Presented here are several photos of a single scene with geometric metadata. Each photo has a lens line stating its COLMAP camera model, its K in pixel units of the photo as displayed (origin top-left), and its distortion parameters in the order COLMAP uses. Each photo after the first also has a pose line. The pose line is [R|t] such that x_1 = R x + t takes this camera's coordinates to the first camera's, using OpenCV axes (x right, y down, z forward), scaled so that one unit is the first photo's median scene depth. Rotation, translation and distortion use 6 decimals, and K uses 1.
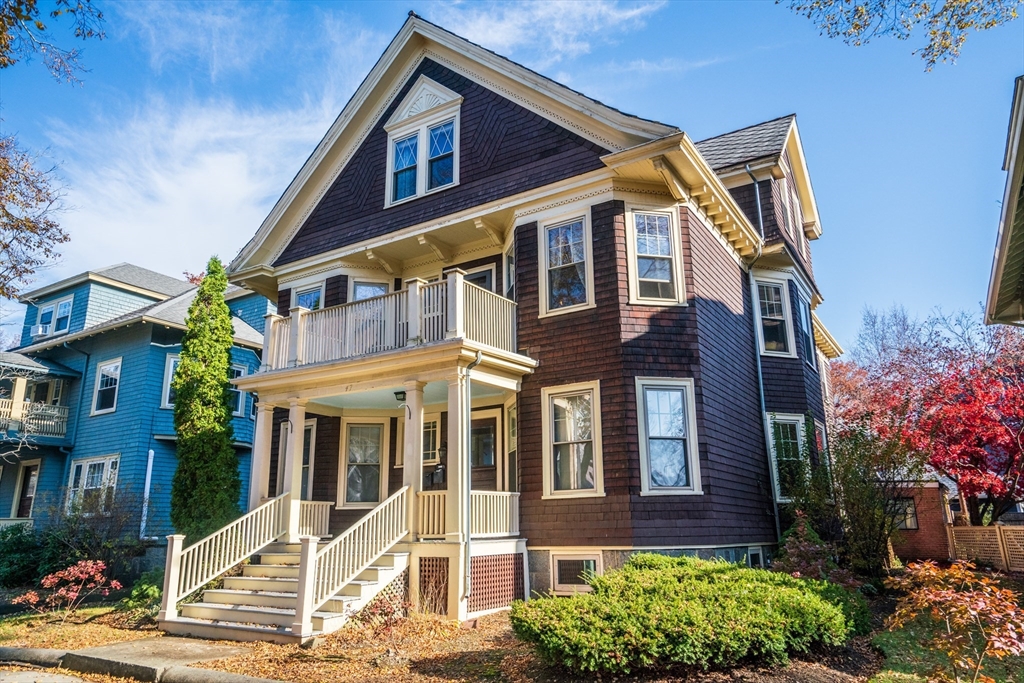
lens RADIAL K [[710.6, 0, 512.8], [0, 710.6, 340.2], [0, 0, 1]] dist [-0.004694, 0.000472]
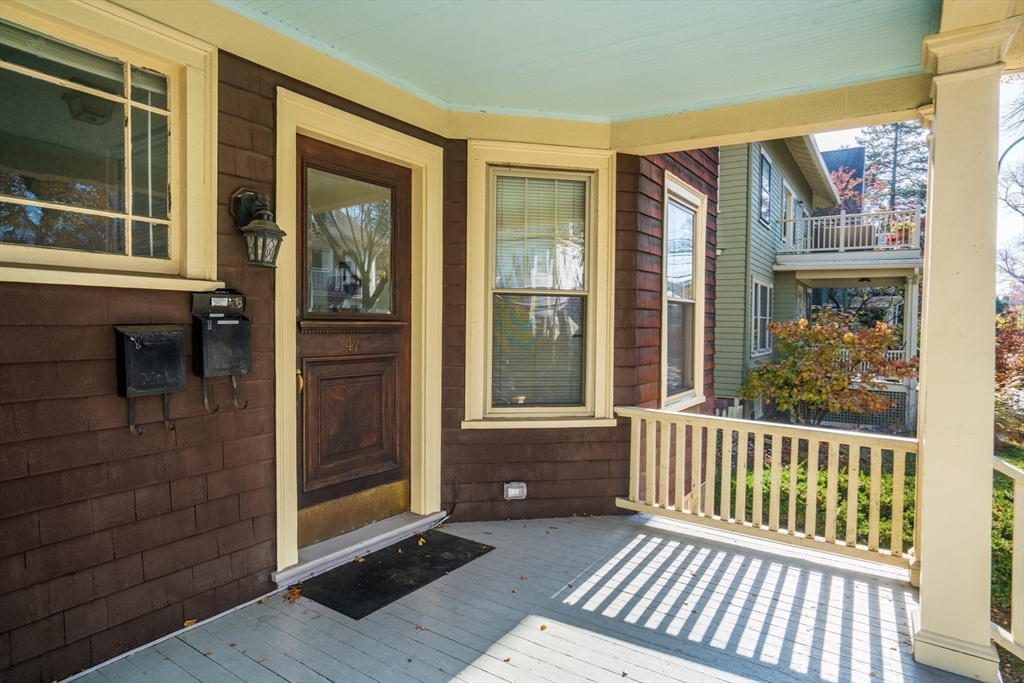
lens RADIAL K [[589.8, 0, 511.3], [0, 589.8, 345.8], [0, 0, 1]] dist [0.003833, 0.001177]
pose [[0.042763, -0.022347, 0.998835, -0.302589], [-0.276111, 0.960548, 0.033311, 0.170891], [-0.960174, -0.277214, 0.034906, 0.963430]]
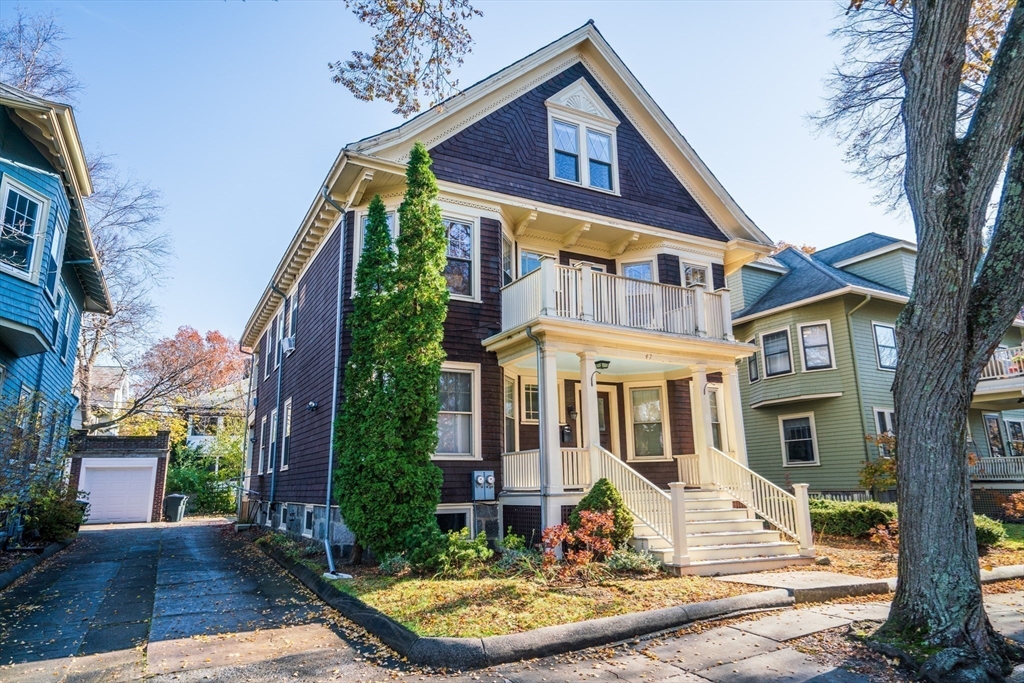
lens RADIAL K [[635.3, 0, 507.6], [0, 635.3, 342.6], [0, 0, 1]] dist [-0.026881, 0.000435]
pose [[0.501642, 0.198424, 0.842011, -1.092745], [-0.220187, 0.970569, -0.097539, 0.177349], [-0.836584, -0.136470, 0.530568, 0.599936]]
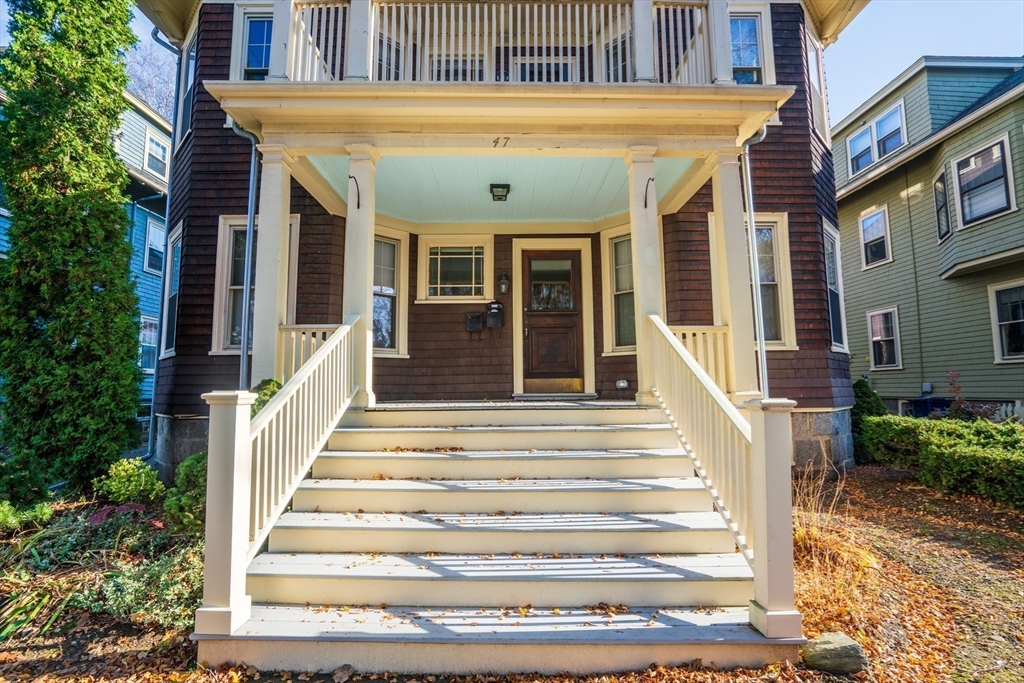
lens RADIAL K [[489.8, 0, 509.9], [0, 489.8, 342.2], [0, 0, 1]] dist [-0.030823, 0.000530]
pose [[0.843228, 0.060565, 0.534133, -0.387583], [-0.147080, 0.981711, 0.120878, 0.161128], [-0.517043, -0.180488, 0.836714, 0.588542]]
